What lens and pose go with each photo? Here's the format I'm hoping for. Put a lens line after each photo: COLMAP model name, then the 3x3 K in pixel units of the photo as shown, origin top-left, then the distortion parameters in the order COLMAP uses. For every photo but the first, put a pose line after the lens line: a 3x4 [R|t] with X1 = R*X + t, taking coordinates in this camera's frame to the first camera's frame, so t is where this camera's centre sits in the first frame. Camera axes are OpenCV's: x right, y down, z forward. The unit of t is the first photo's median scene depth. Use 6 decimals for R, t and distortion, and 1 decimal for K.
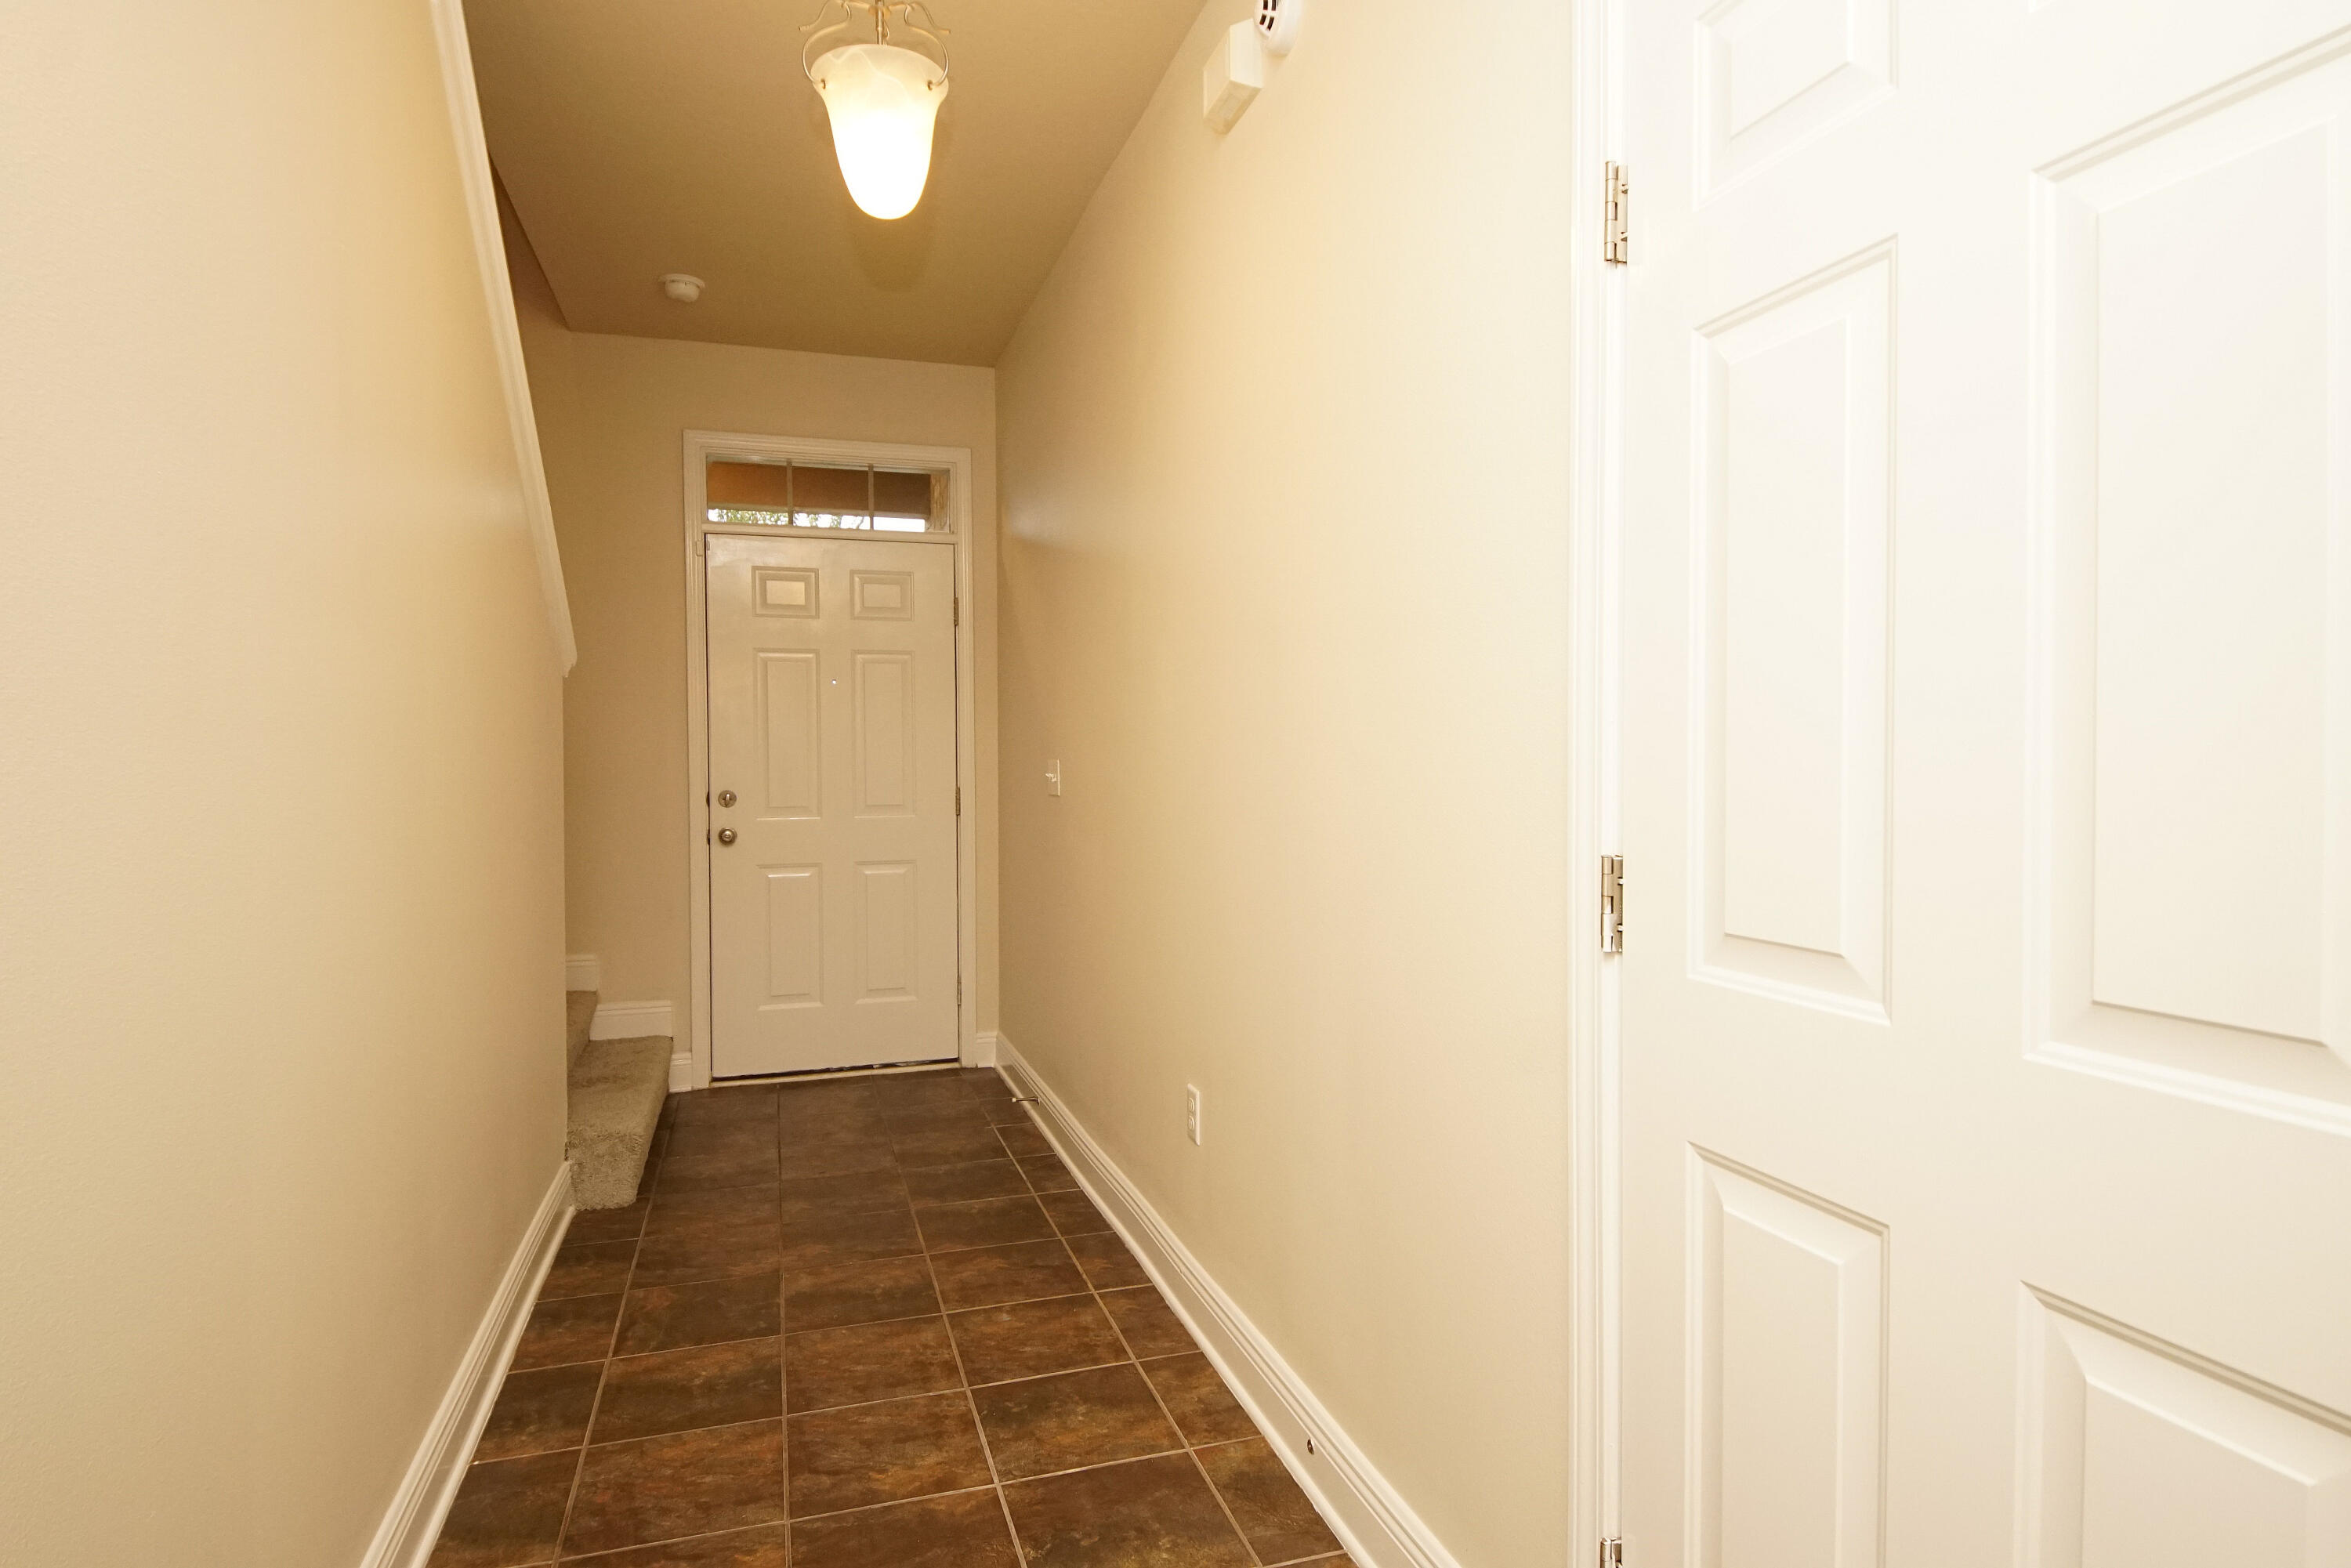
lens RADIAL K [[1256.3, 0, 1147.0], [0, 1256.3, 773.4], [0, 0, 1]] dist [0.035545, -0.037475]
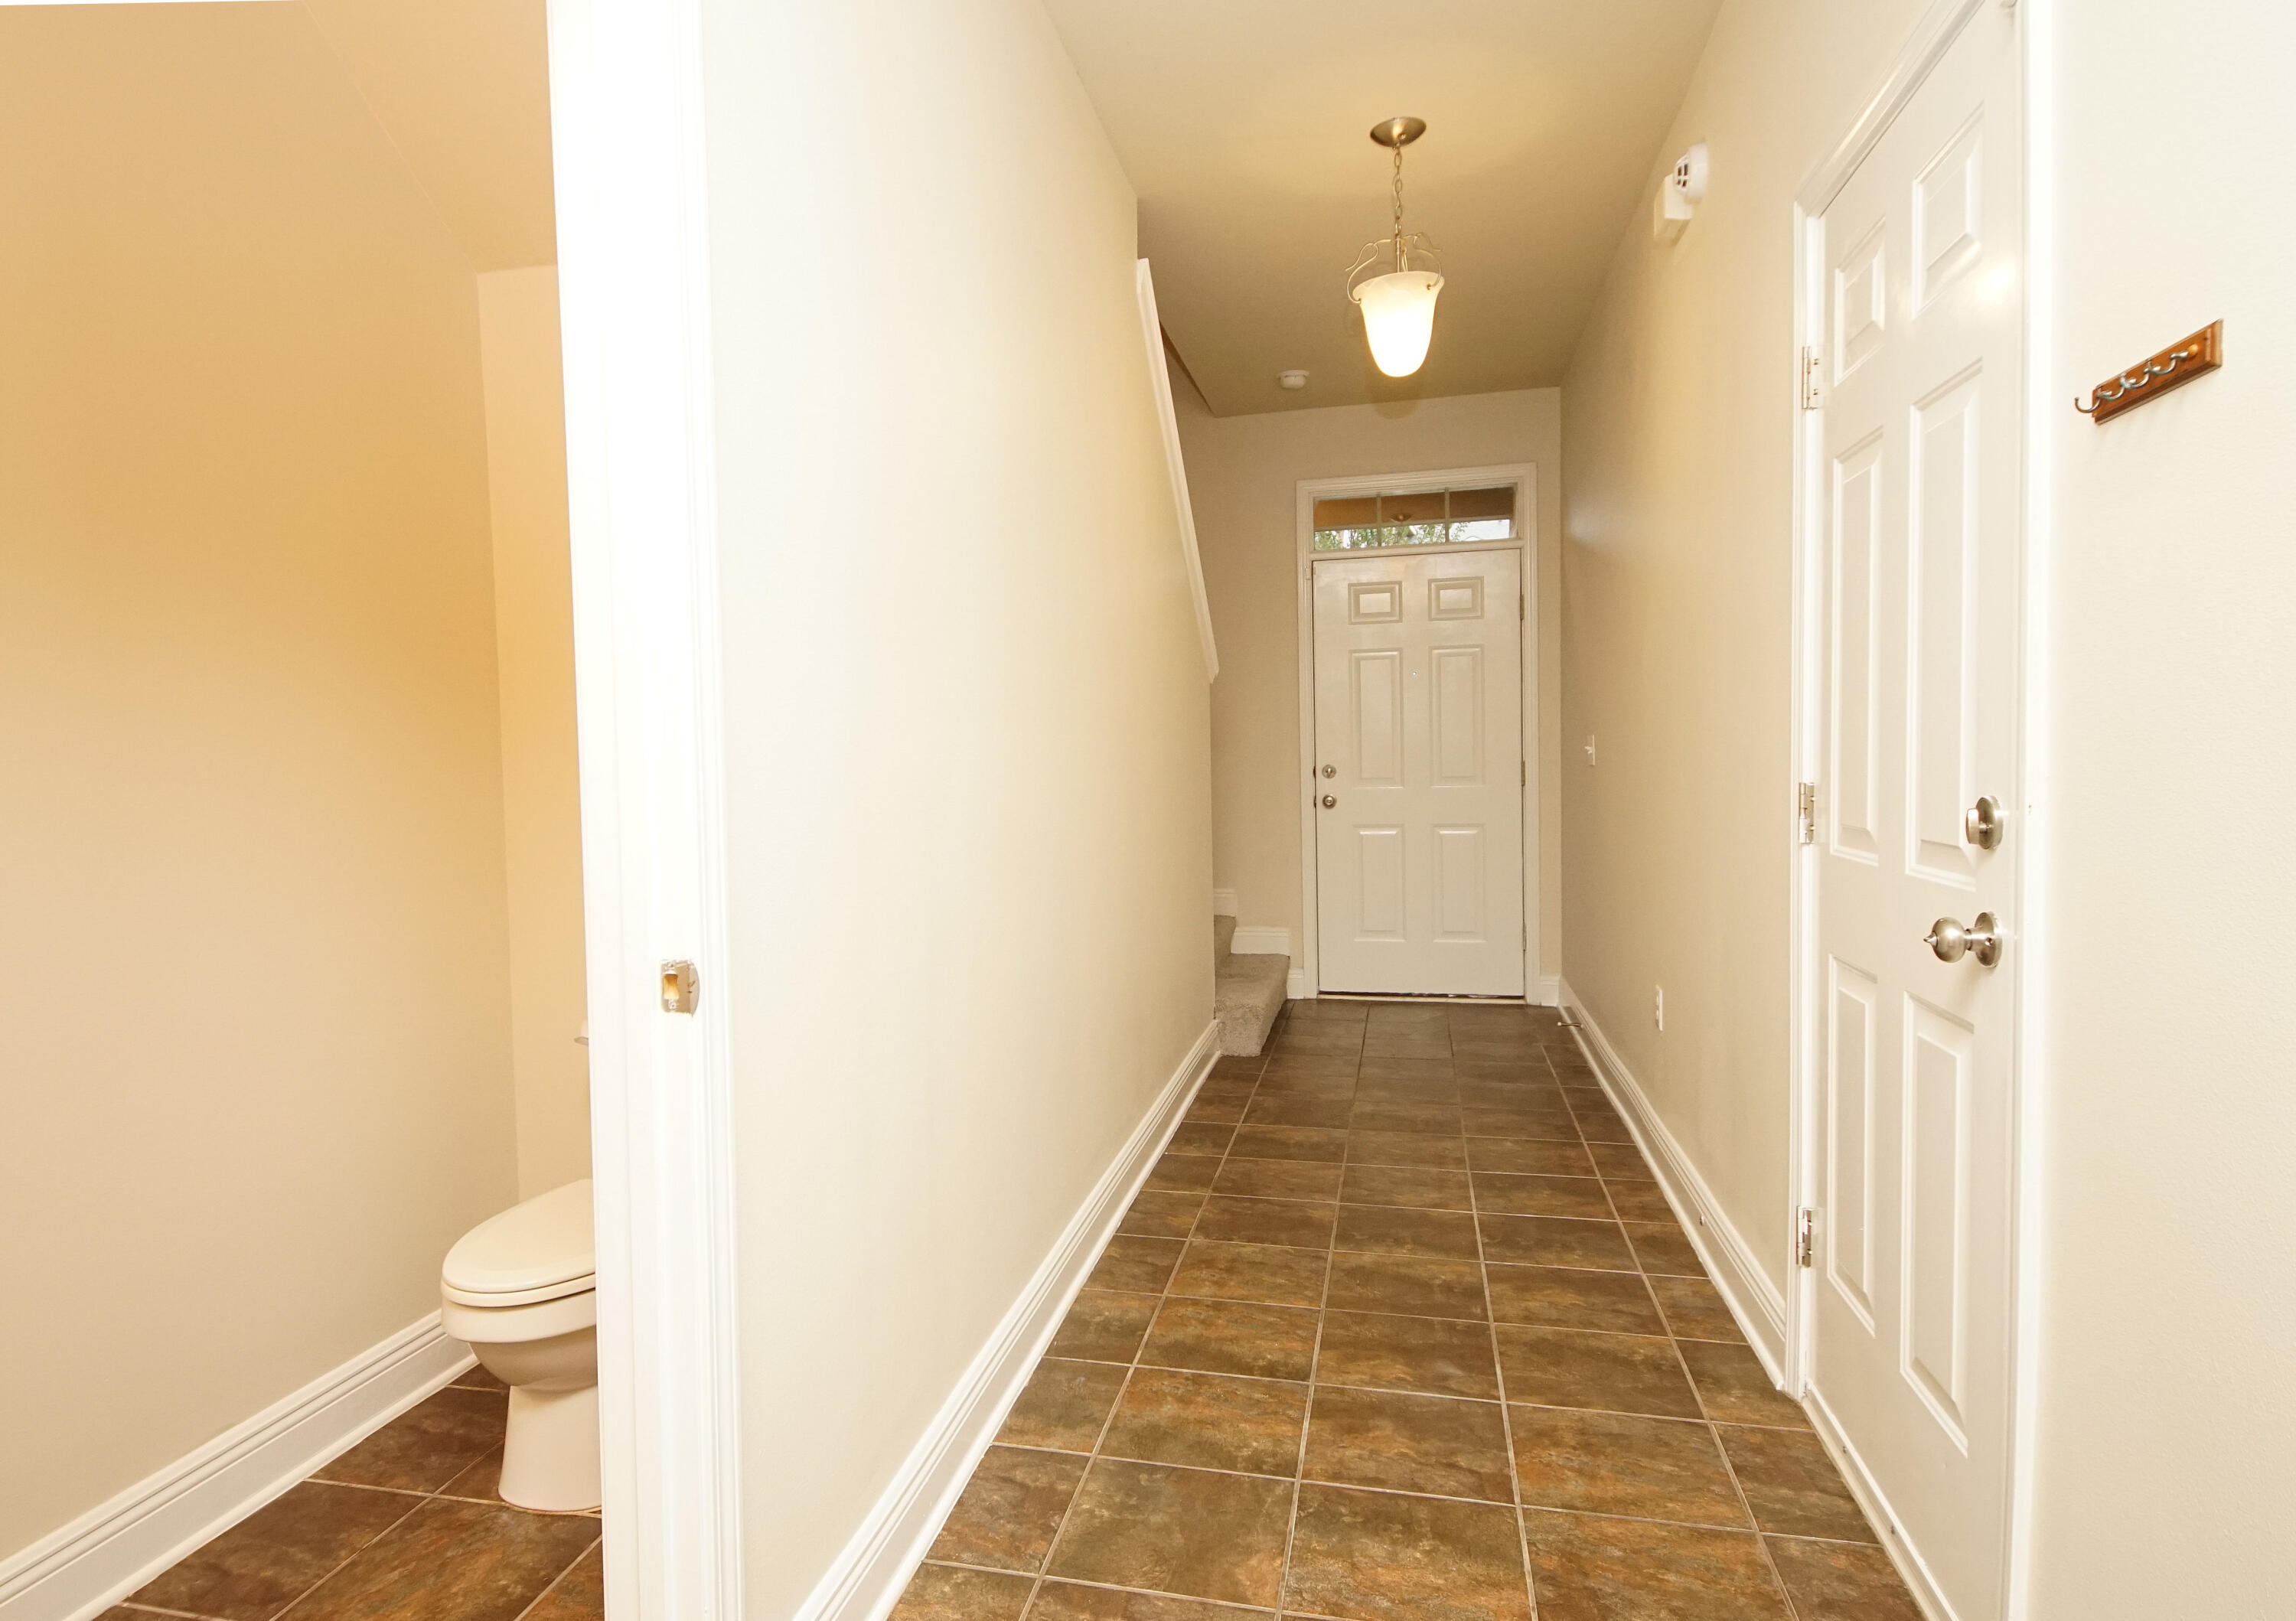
lens RADIAL K [[1314.8, 0, 1053.6], [0, 1314.8, 819.7], [0, 0, 1]] dist [0.003379, 0.000667]
pose [[0.850892, 0.013587, -0.525165, 0.211307], [0.010845, 0.998998, 0.043417, 0.014084], [0.525229, -0.042639, 0.849892, -0.450496]]
